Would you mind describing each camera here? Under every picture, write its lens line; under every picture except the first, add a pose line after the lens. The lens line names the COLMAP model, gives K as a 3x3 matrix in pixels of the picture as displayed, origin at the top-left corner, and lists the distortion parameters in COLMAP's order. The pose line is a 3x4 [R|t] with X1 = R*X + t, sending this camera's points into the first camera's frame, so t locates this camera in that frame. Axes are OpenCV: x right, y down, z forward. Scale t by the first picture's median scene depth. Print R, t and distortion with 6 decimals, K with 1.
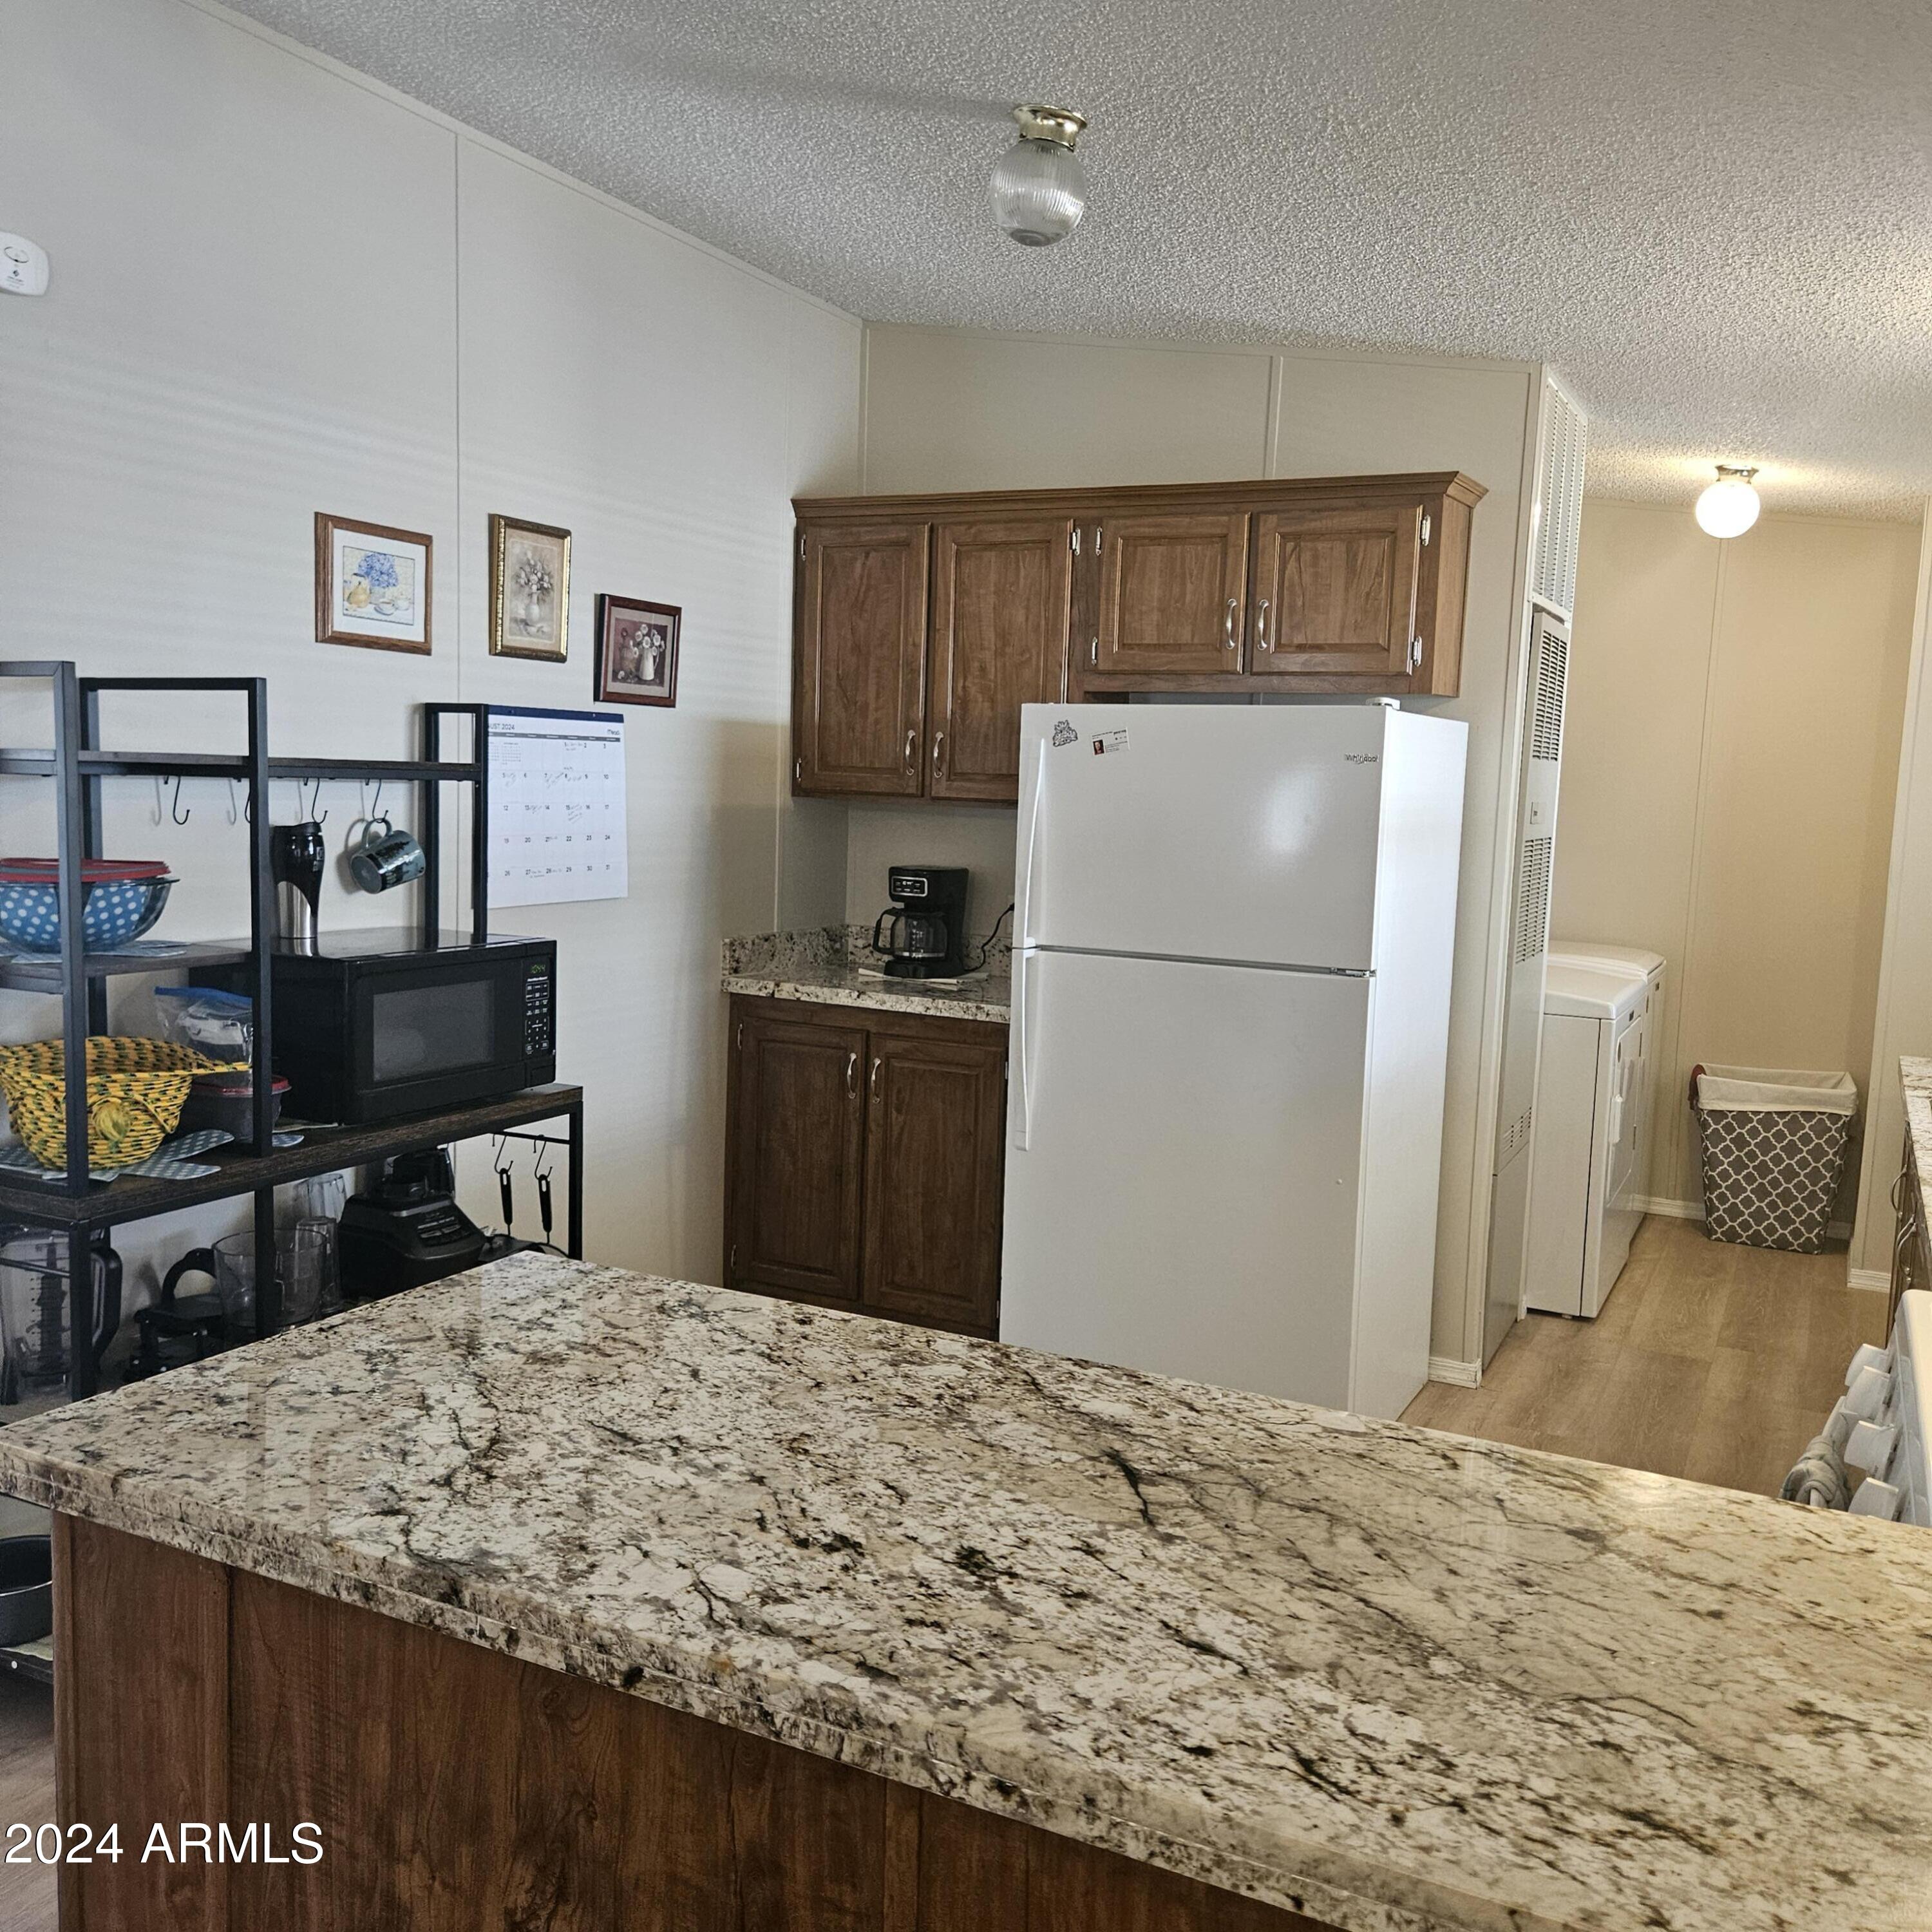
lens RADIAL K [[1719.9, 0, 975.5], [0, 1719.9, 959.4], [0, 0, 1]] dist [0.070678, -0.066582]
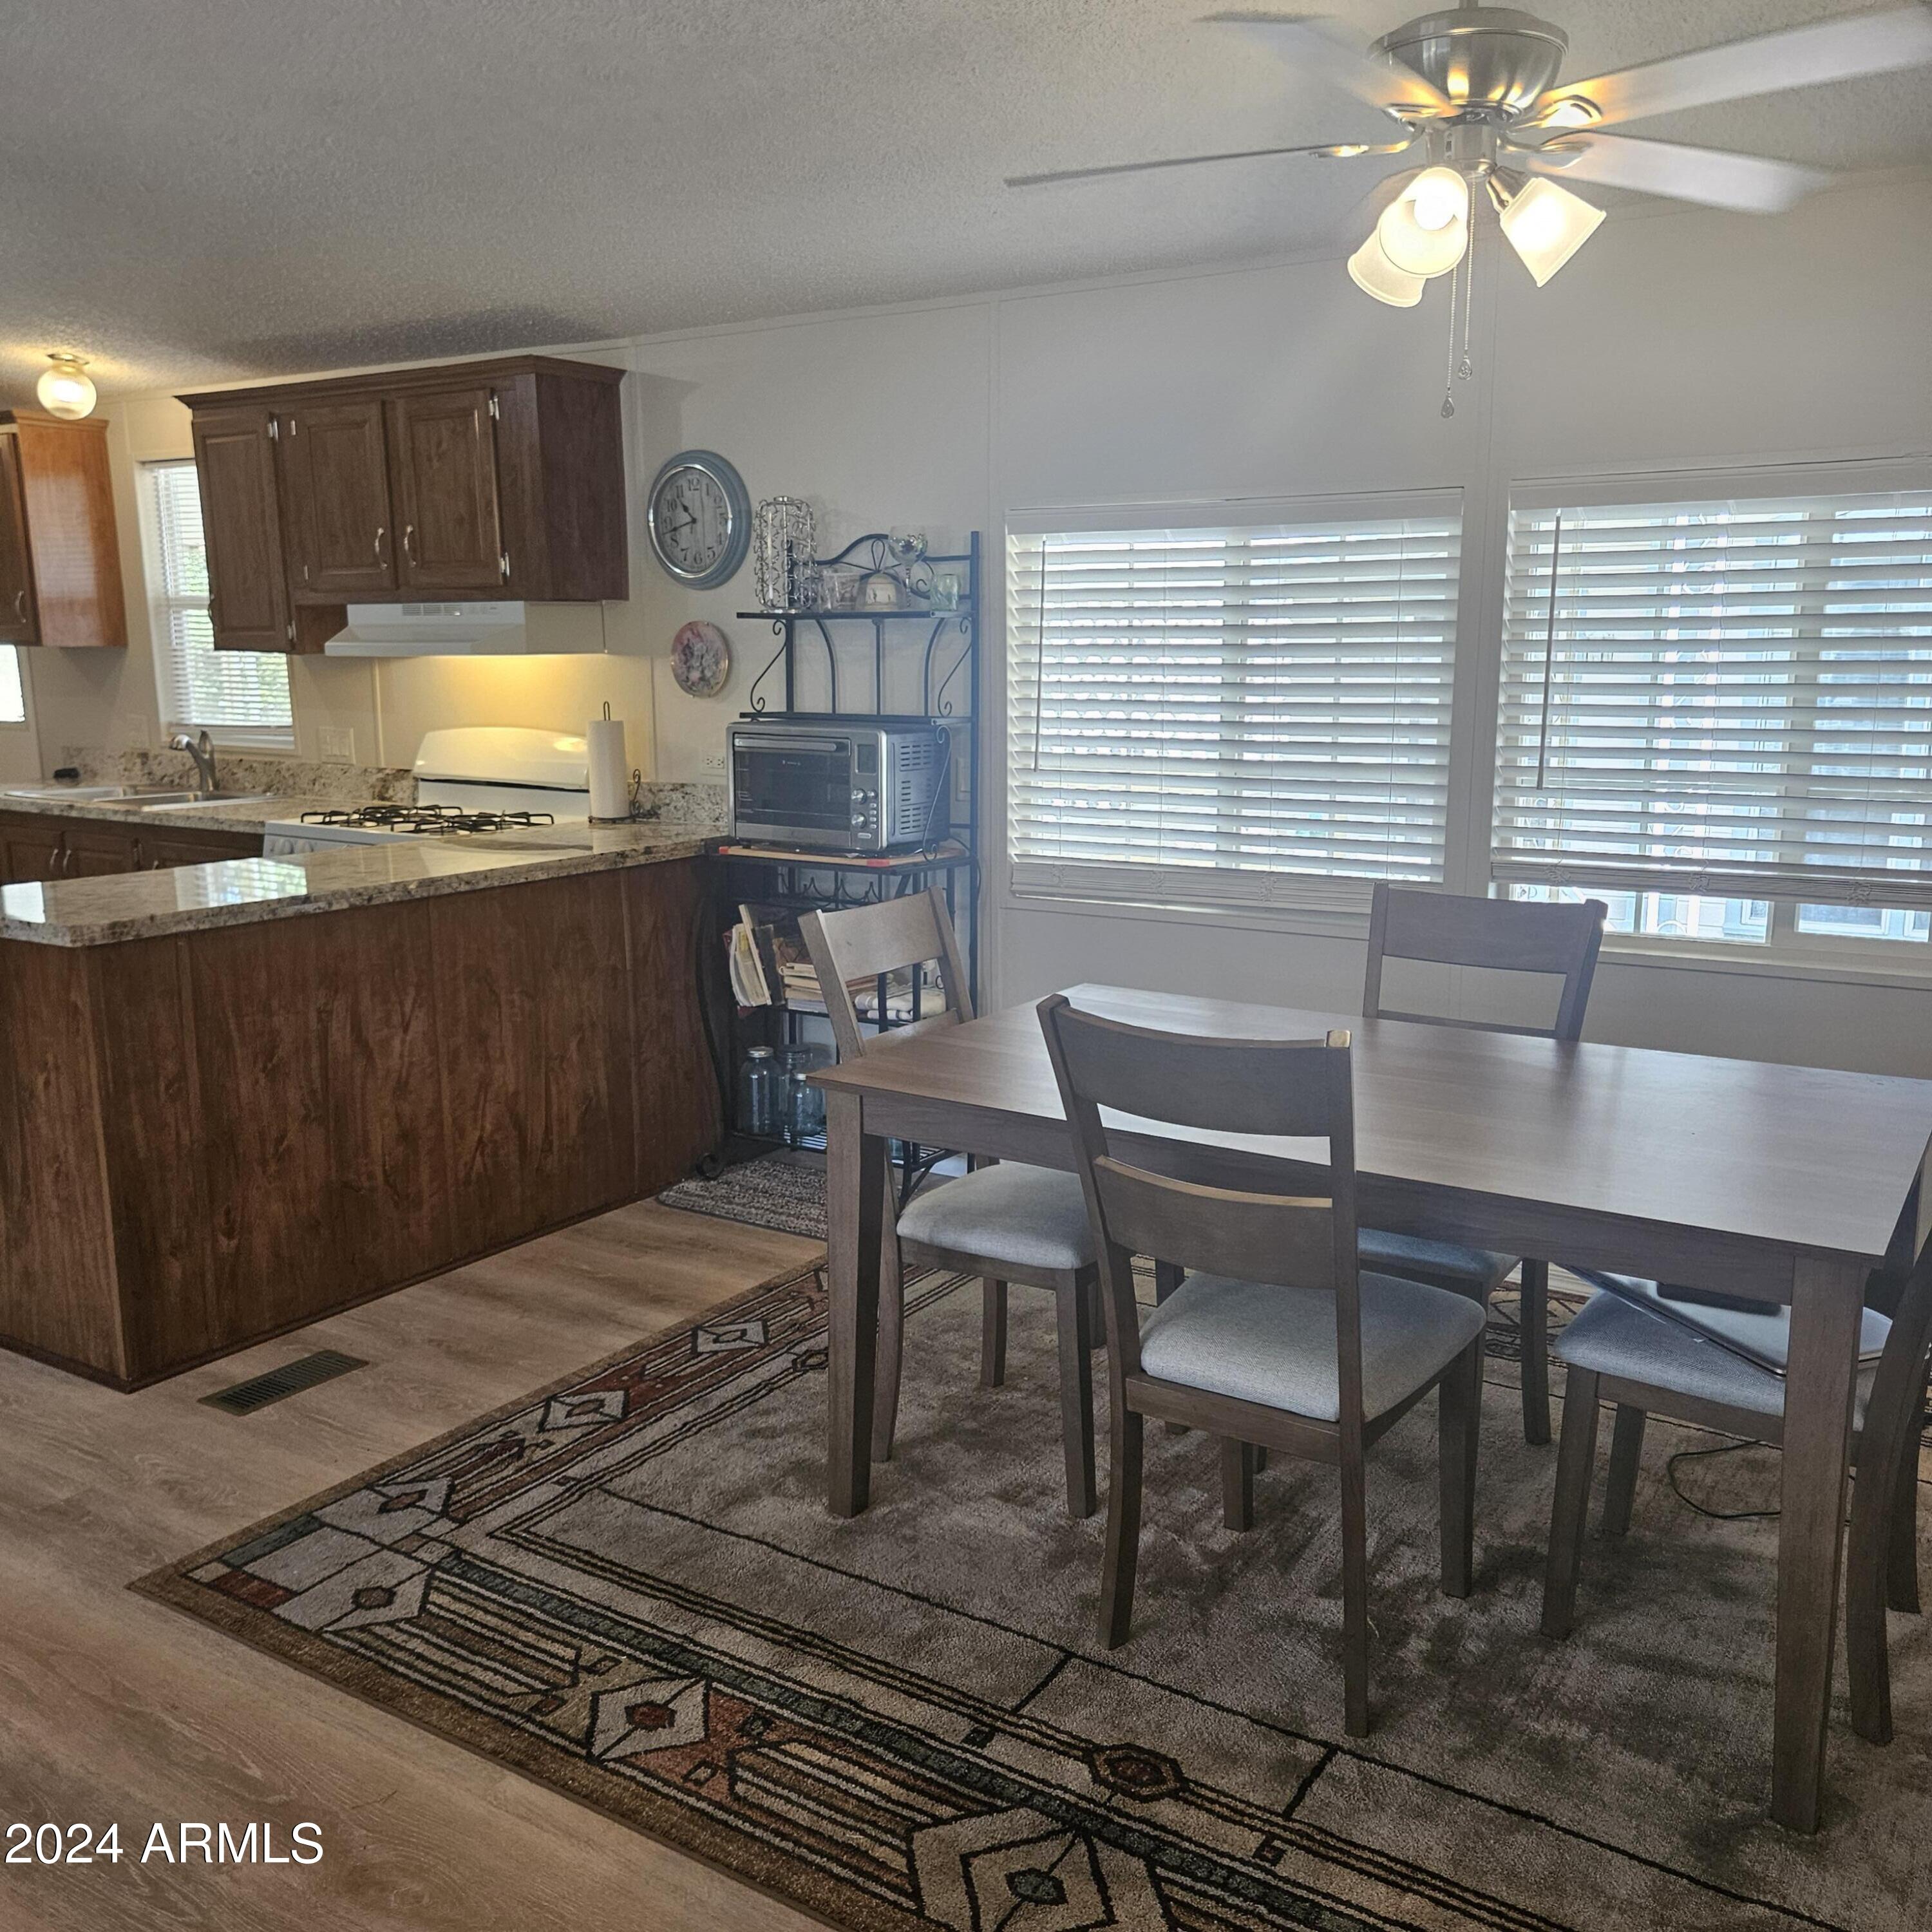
lens RADIAL K [[1745.9, 0, 966.0], [0, 1745.9, 966.0], [0, 0, 1]] dist [0.097856, -0.089685]
pose [[0.115792, -0.213556, 0.970044, -2.192903], [0.115084, 0.972921, 0.200452, -0.002755], [-0.986584, 0.088426, 0.137233, -0.368961]]
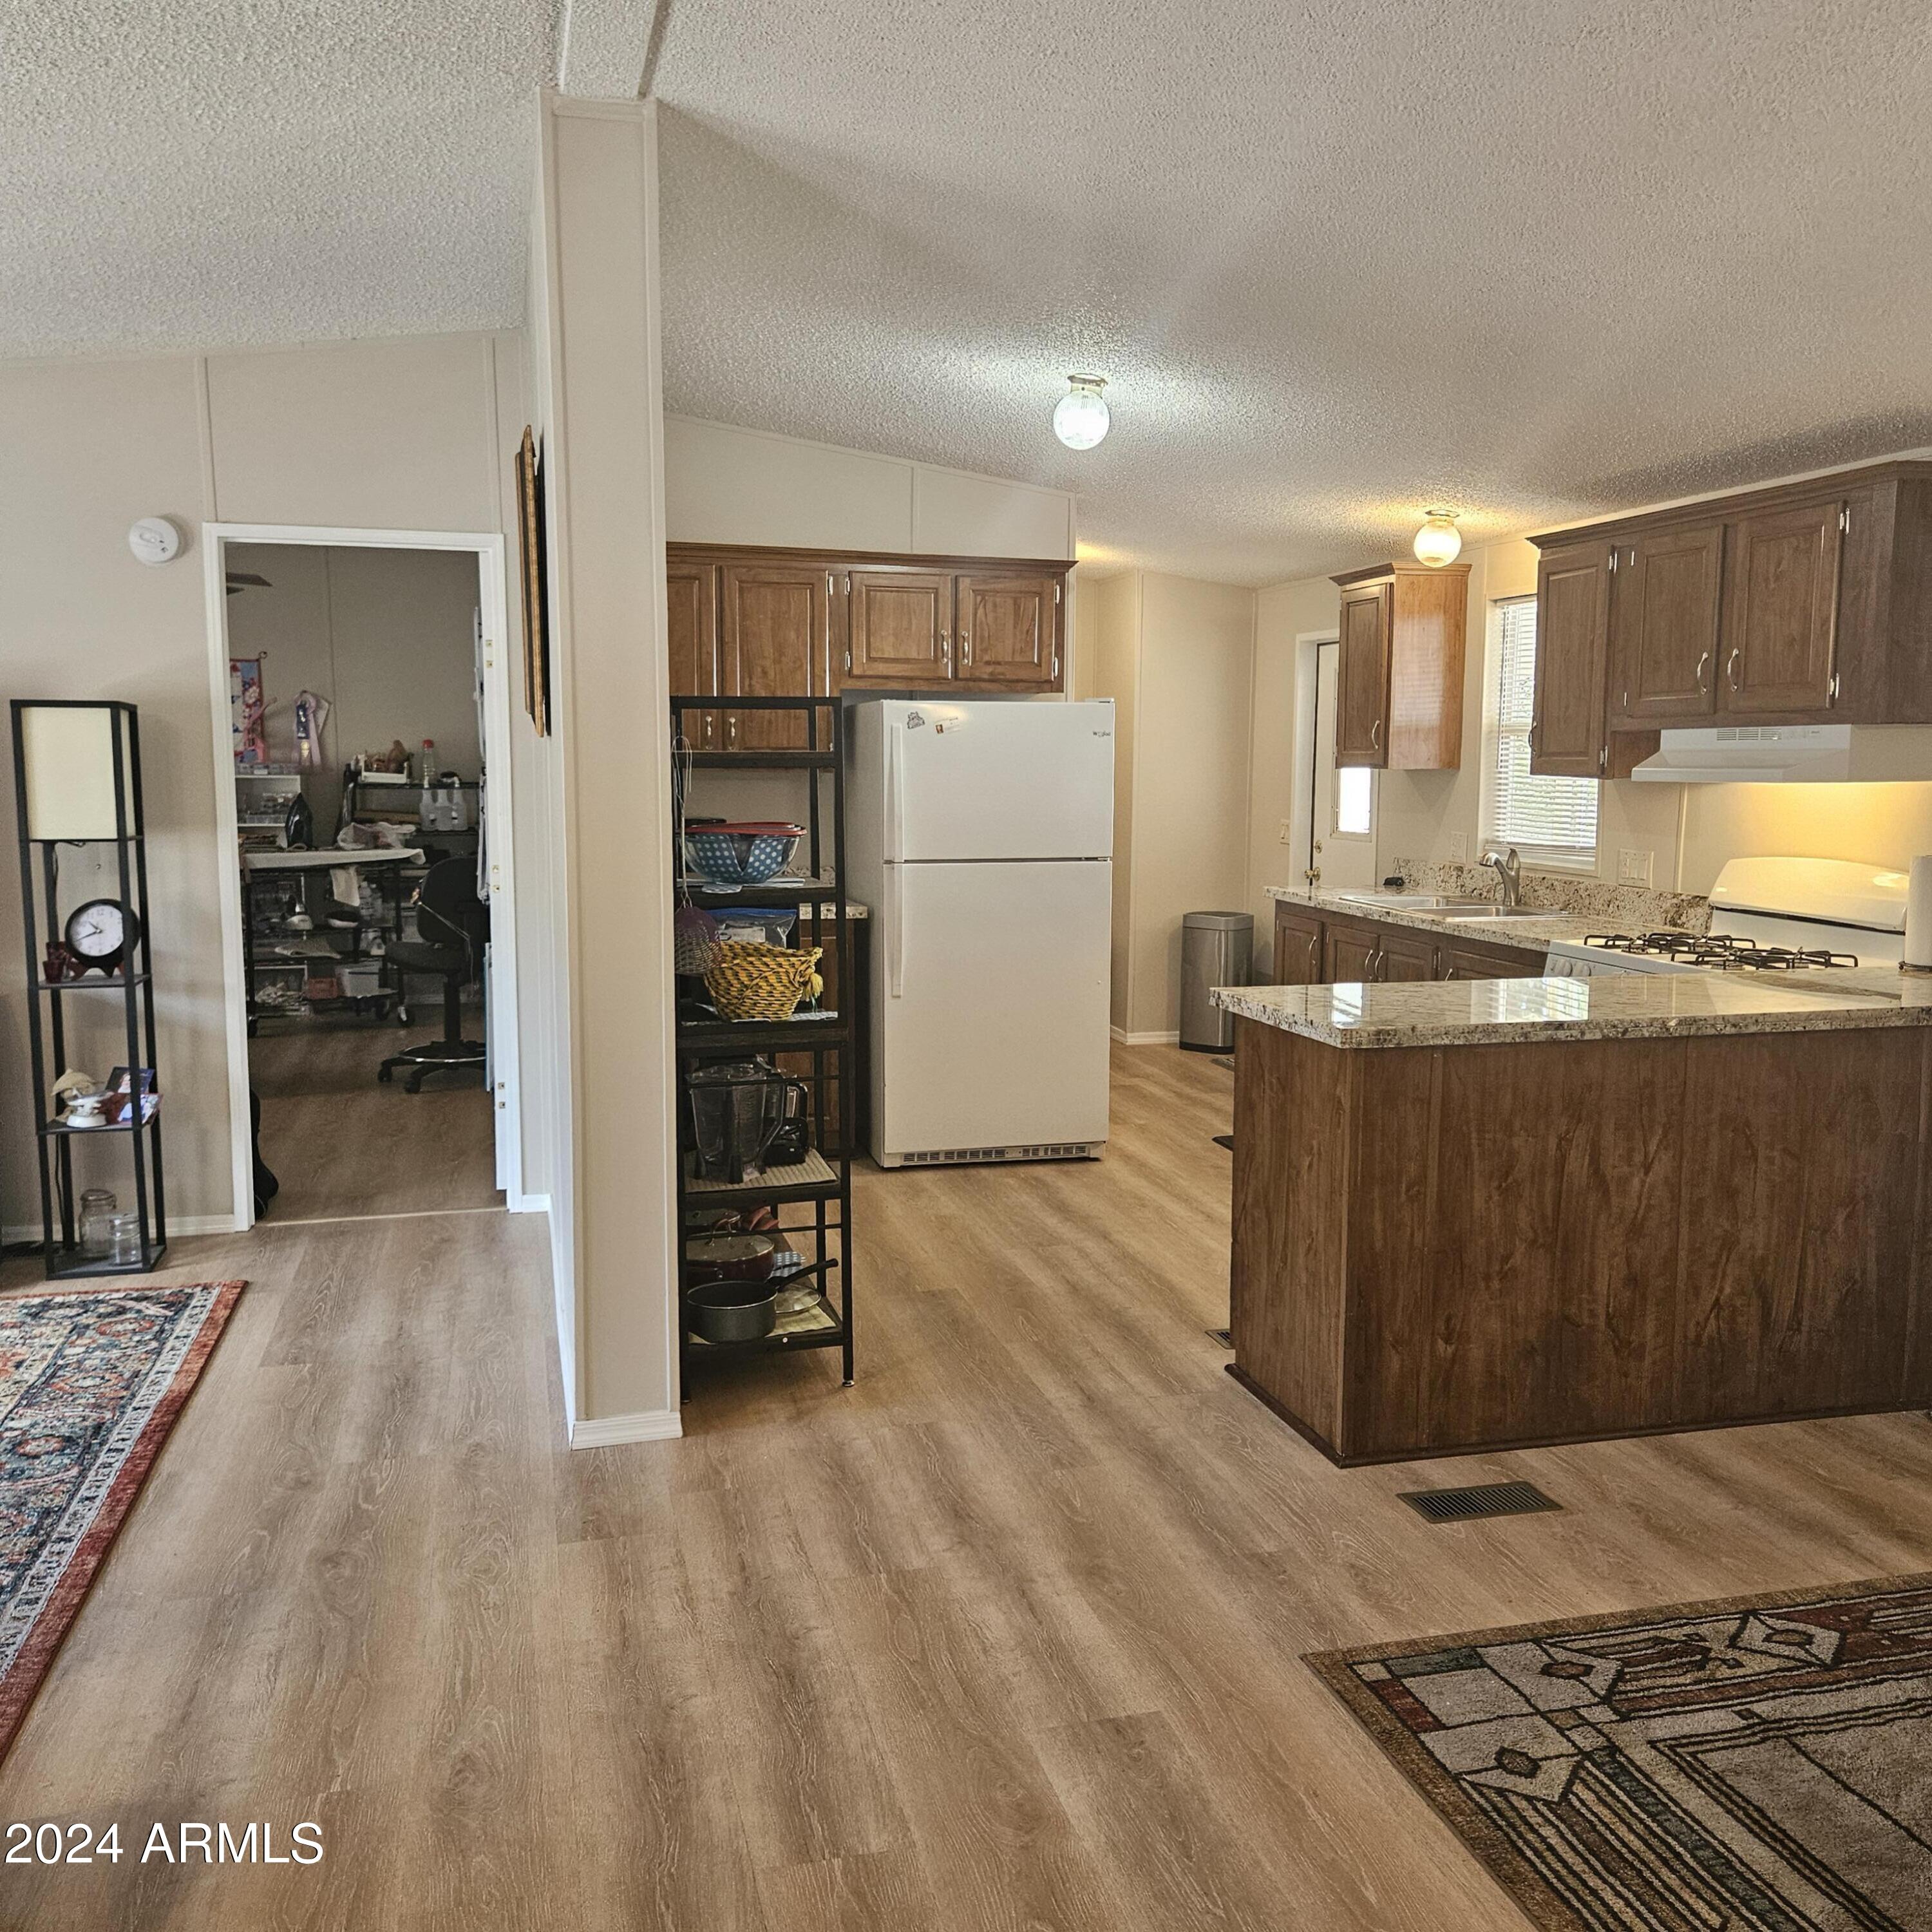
lens RADIAL K [[1726.6, 0, 977.3], [0, 1726.6, 964.6], [0, 0, 1]] dist [0.081394, -0.064016]
pose [[0.743303, -0.110154, 0.659823, -2.109073], [0.091521, 0.993820, 0.062813, -0.016304], [-0.662665, 0.013698, 0.748791, -0.411465]]
